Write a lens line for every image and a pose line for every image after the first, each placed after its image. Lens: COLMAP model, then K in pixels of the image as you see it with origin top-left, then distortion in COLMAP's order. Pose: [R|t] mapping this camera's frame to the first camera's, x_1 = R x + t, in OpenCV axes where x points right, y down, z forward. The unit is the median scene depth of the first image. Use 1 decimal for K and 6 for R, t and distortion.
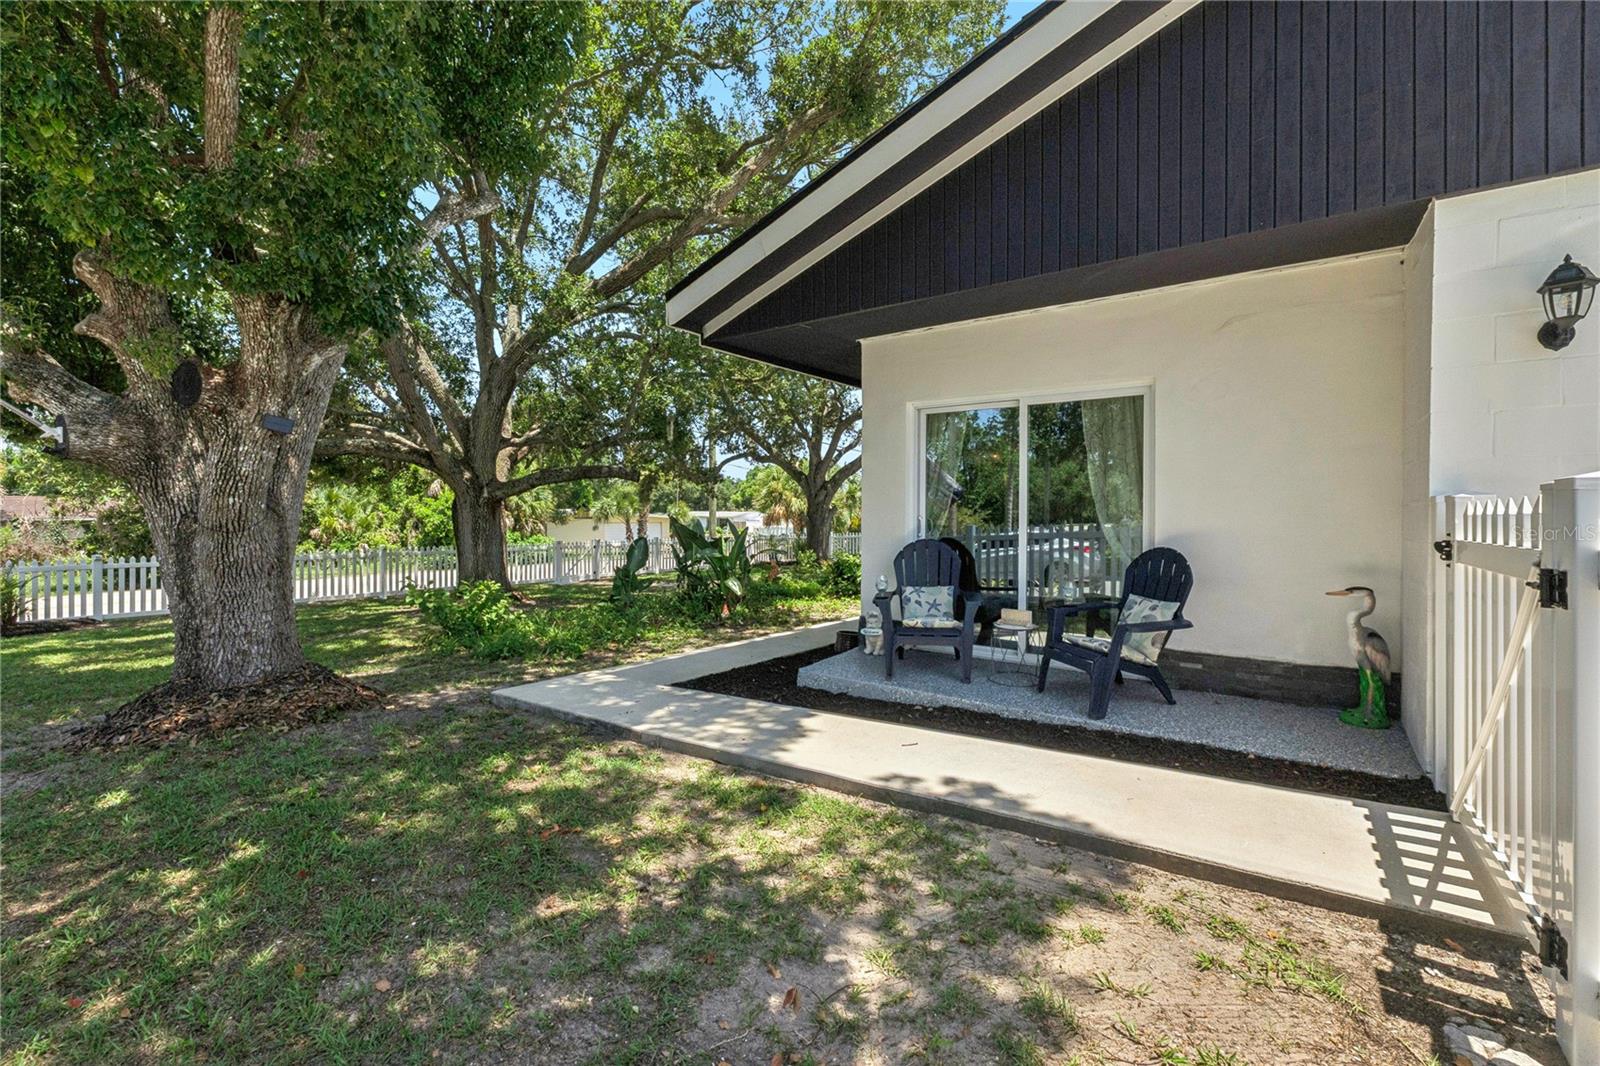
lens RADIAL K [[717.3, 0, 800.8], [0, 717.3, 508.3], [0, 0, 1]] dist [0.024040, 0.000049]
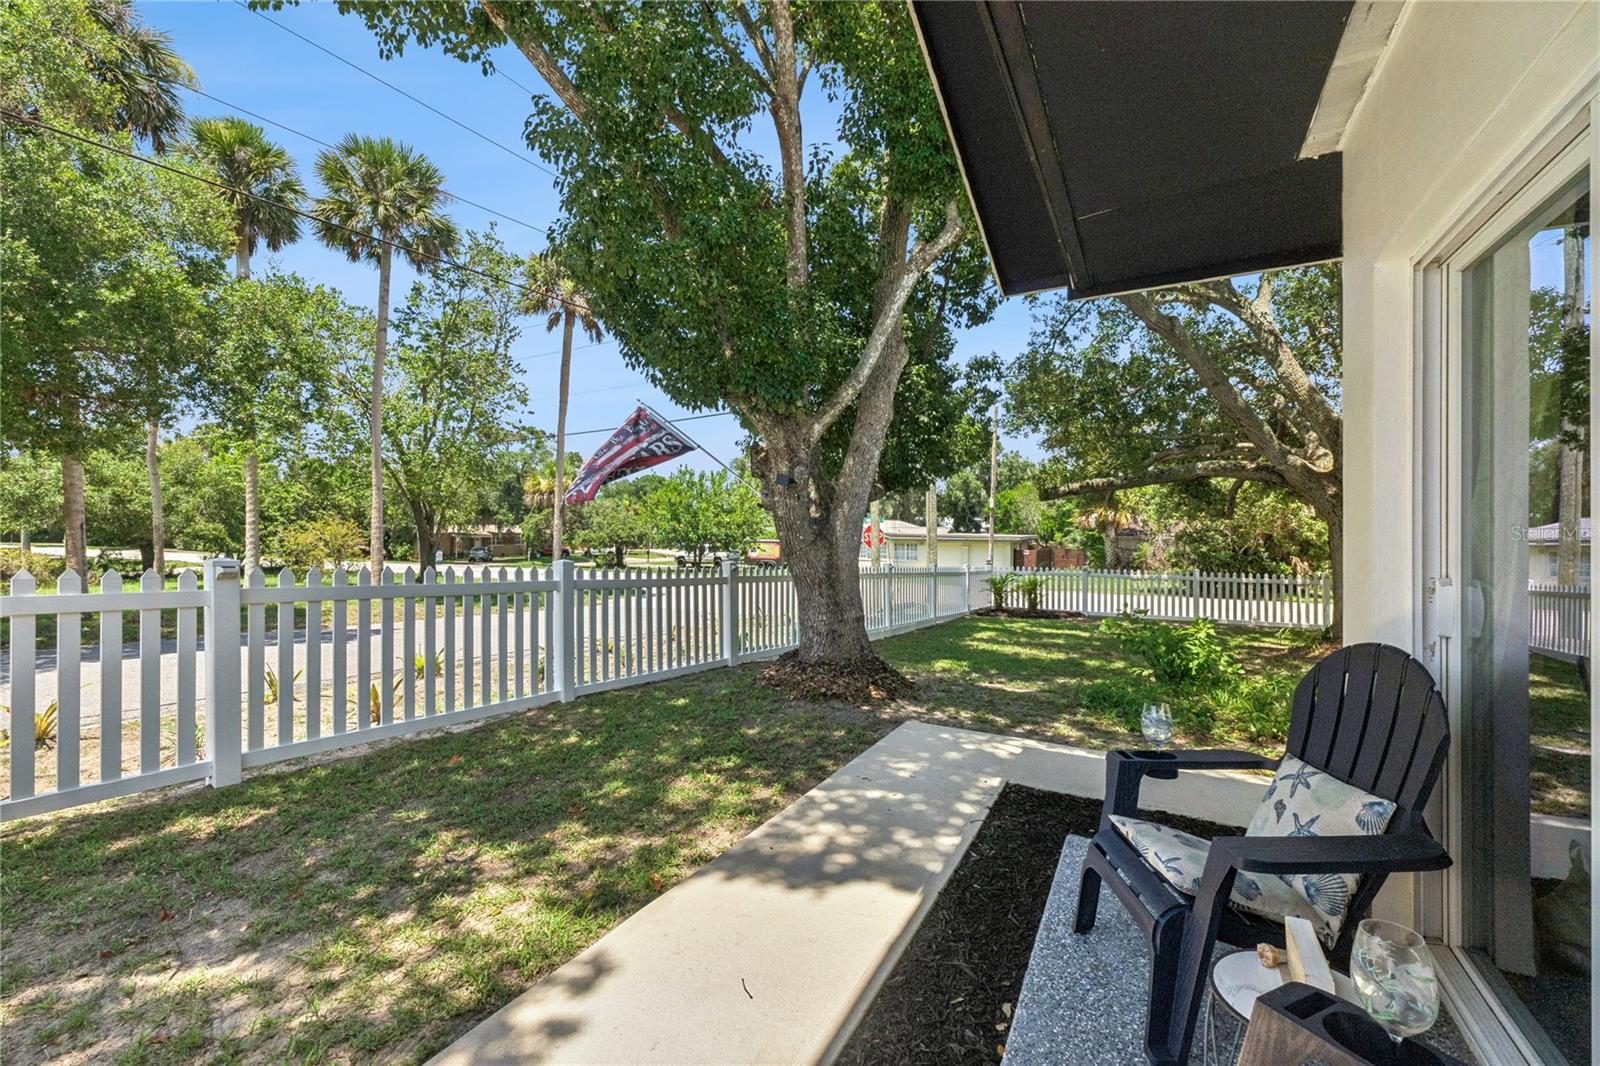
lens RADIAL K [[679.9, 0, 800.0], [0, 679.9, 533.0], [0, 0, 1]] dist [0.001164, 0.000354]
pose [[0.126702, 0.005355, -0.991926, 0.764390], [0.003103, 0.999978, 0.005795, -0.025629], [0.991936, -0.003812, 0.126683, 1.106149]]
